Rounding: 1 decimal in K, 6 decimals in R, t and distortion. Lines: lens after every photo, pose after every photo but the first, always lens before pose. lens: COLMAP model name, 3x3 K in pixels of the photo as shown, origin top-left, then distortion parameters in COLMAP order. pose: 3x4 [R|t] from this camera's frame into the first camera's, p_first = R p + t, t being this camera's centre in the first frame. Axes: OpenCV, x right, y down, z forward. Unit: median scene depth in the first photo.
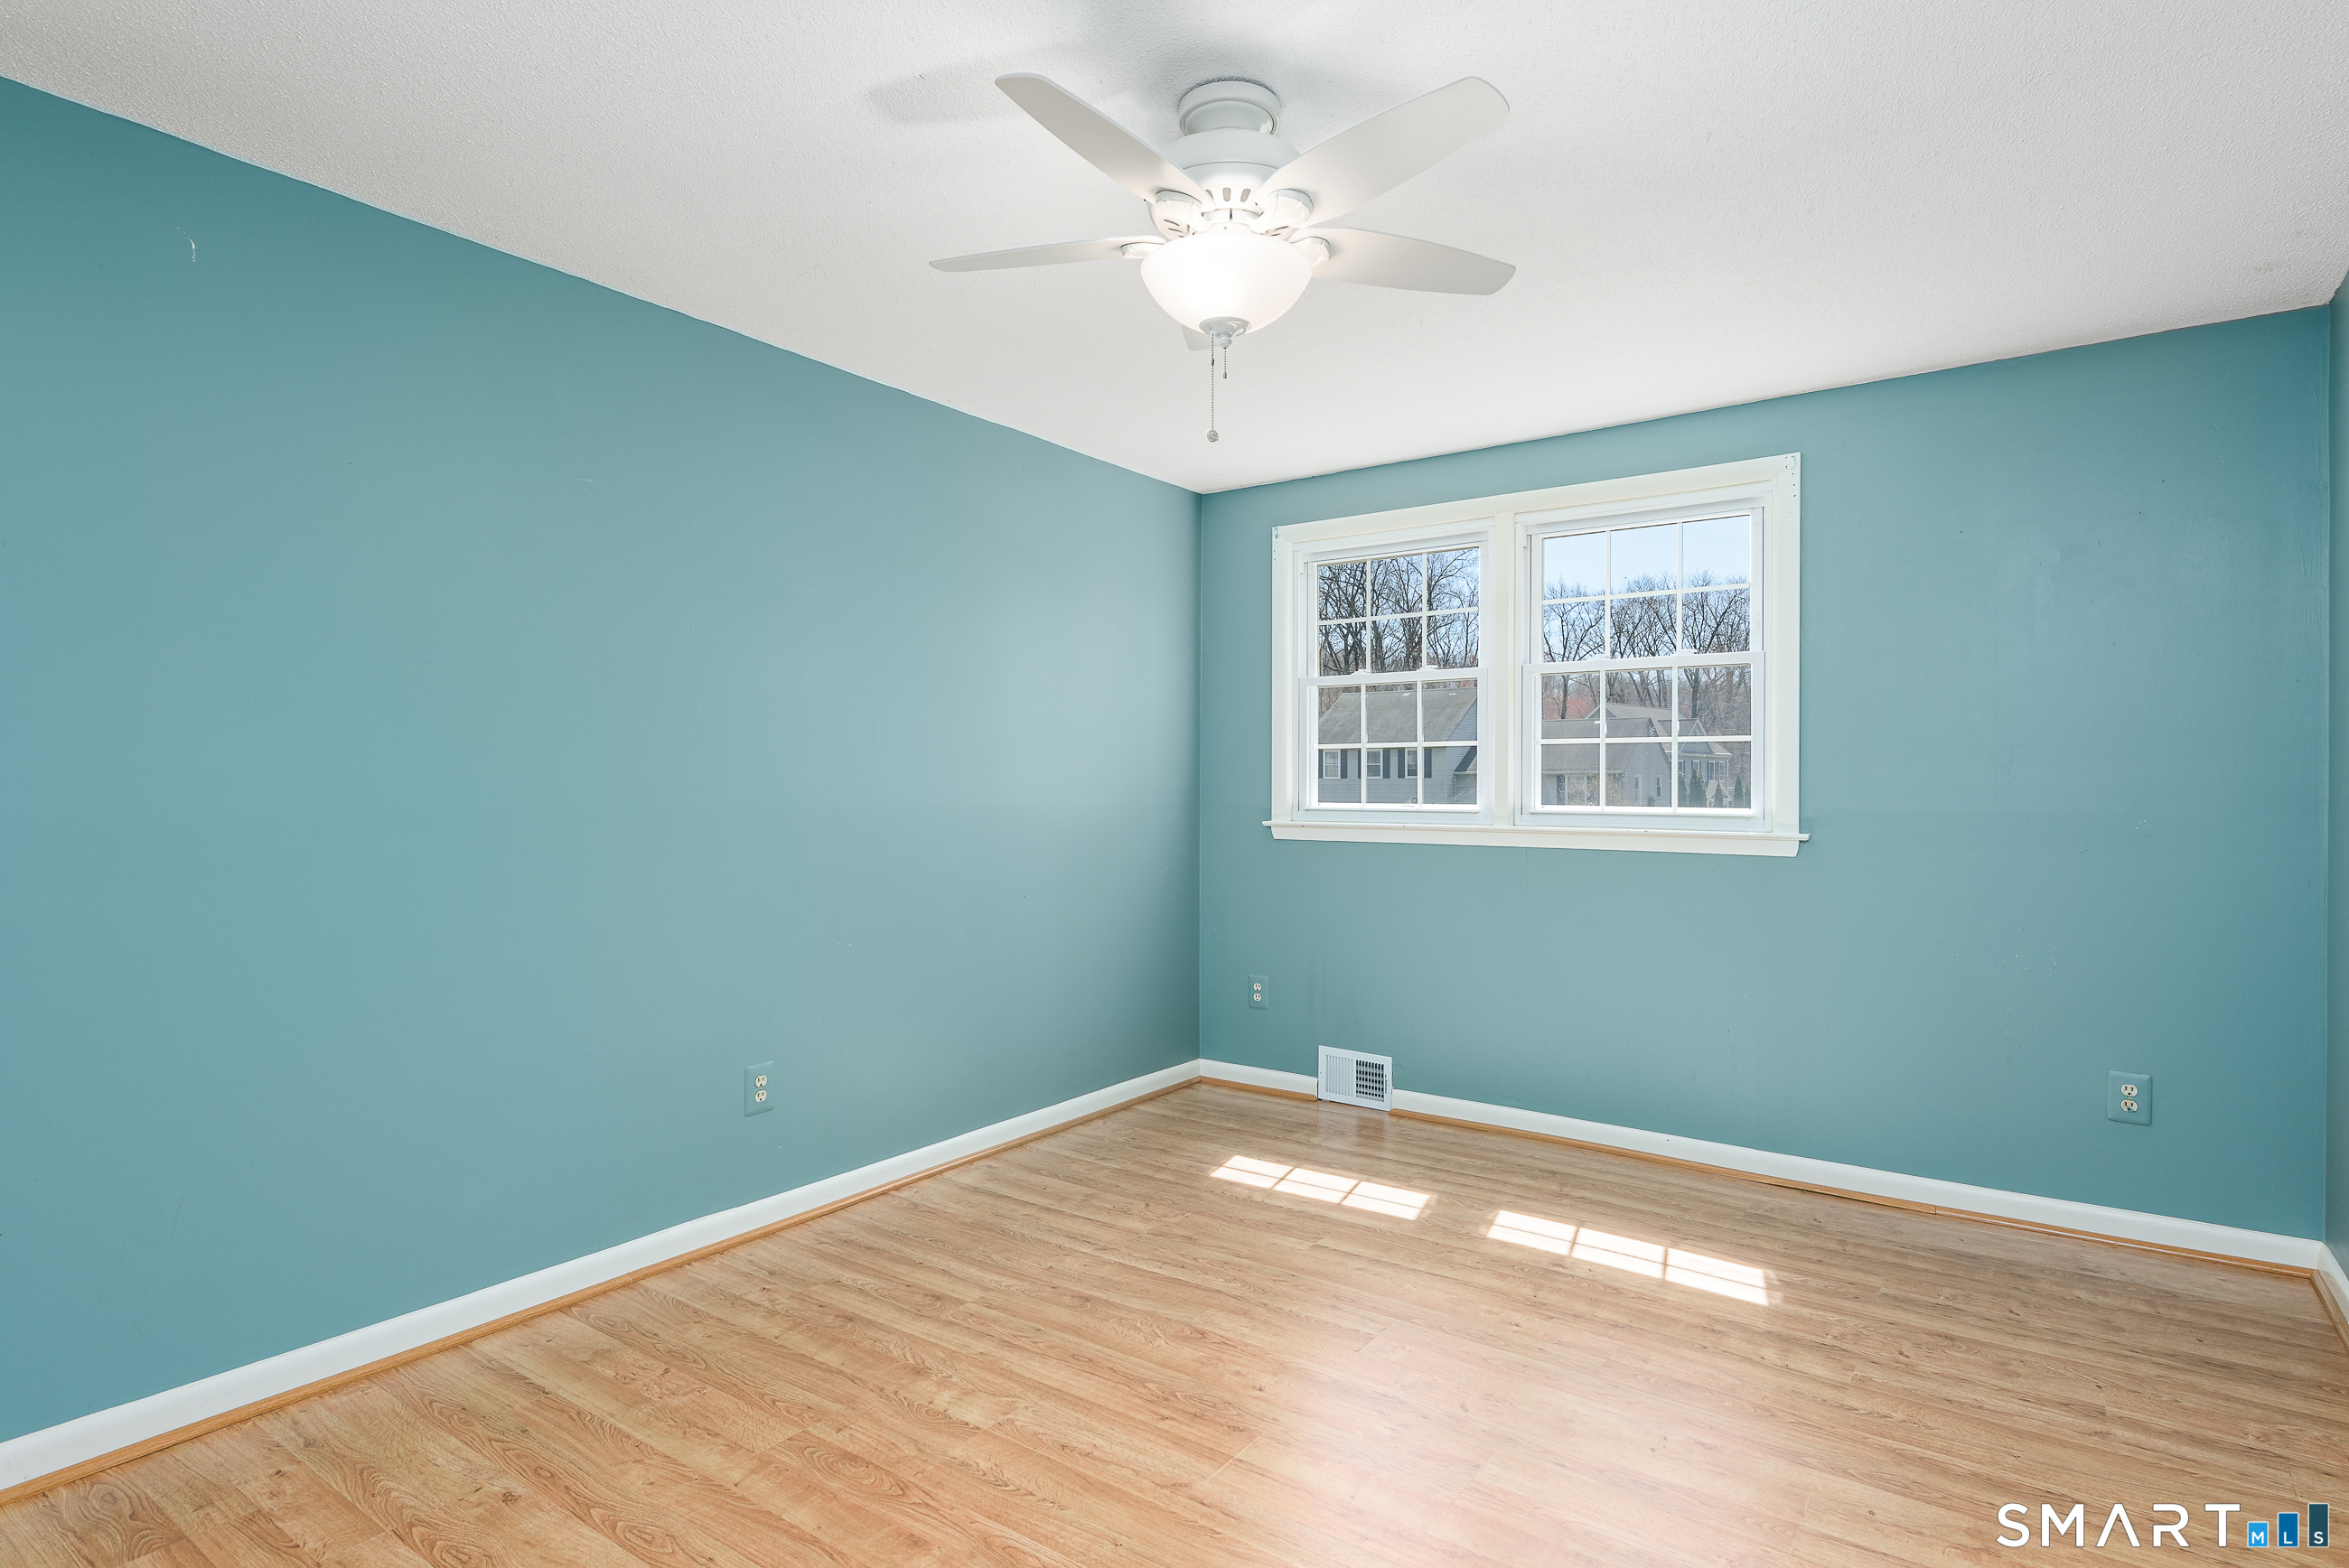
lens RADIAL K [[1225.6, 0, 1174.5], [0, 1225.6, 784.0], [0, 0, 1]] dist [0.000023, -0.000146]
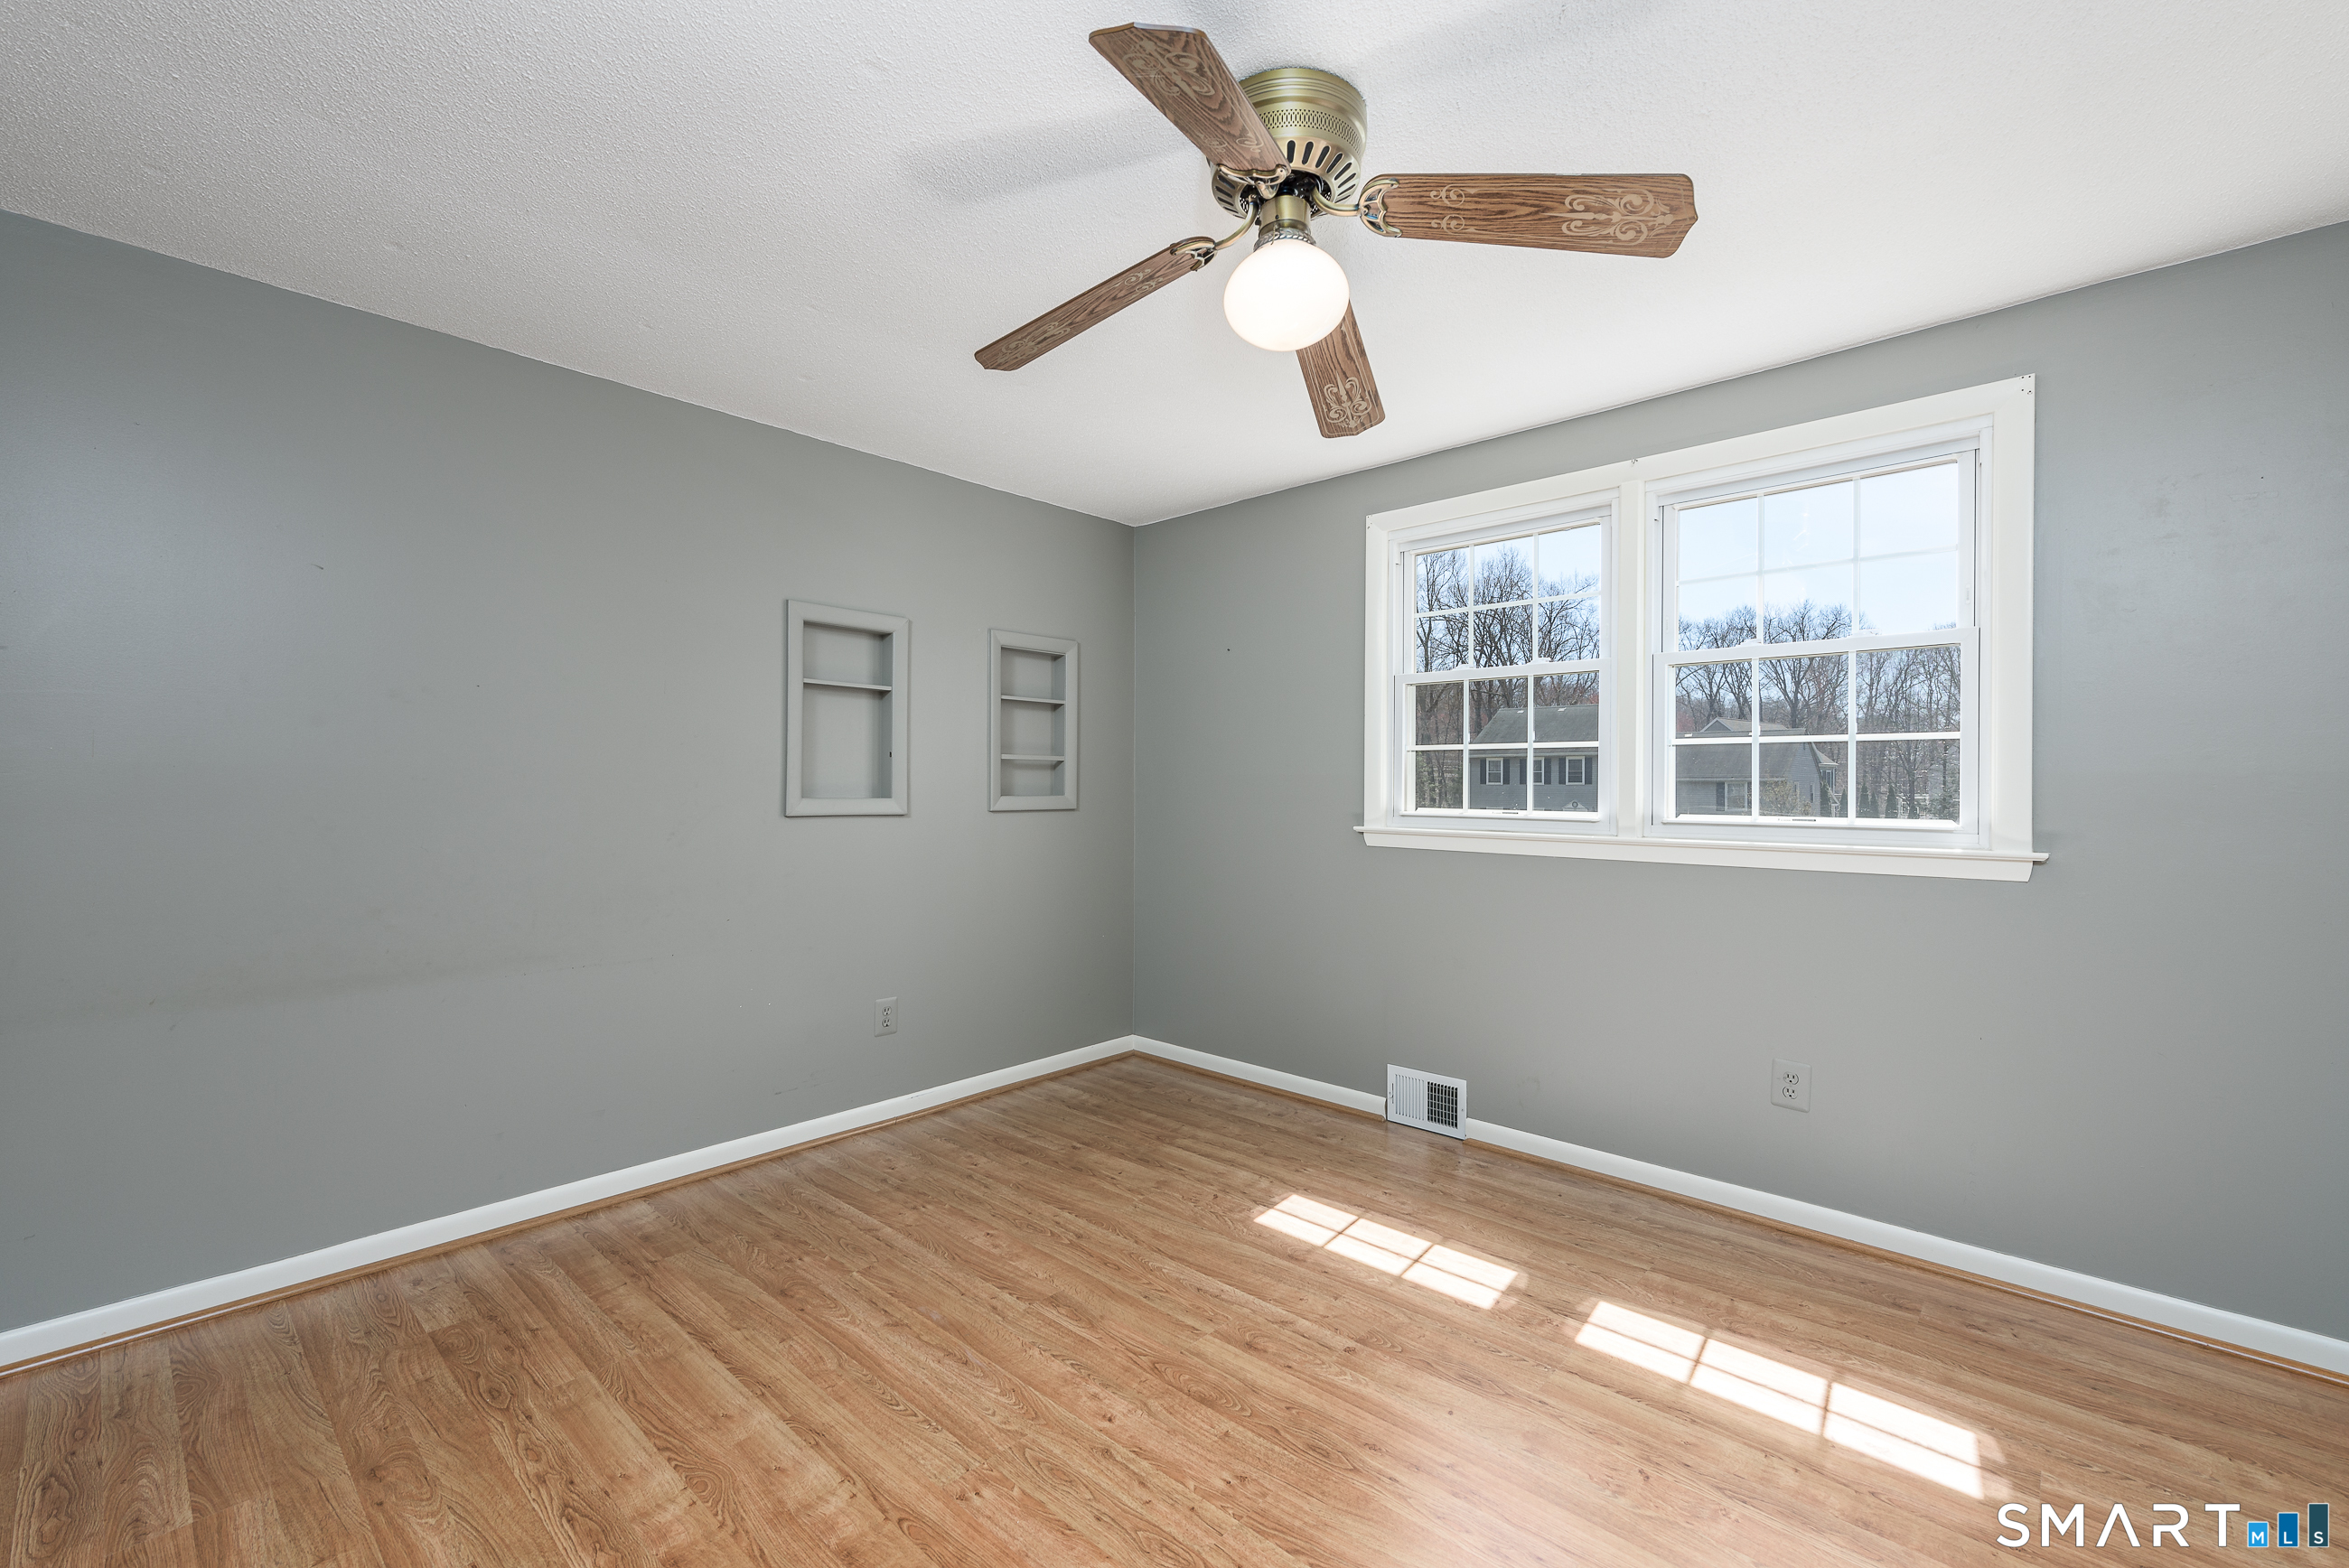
lens RADIAL K [[949.0, 0, 1178.9], [0, 949.0, 801.1], [0, 0, 1]] dist [-0.001640, 0.000104]
pose [[0.969436, 0.004077, -0.245311, 0.128224], [-0.002903, 0.999983, 0.005148, 0.005906], [0.245327, -0.004279, 0.969431, 0.276196]]
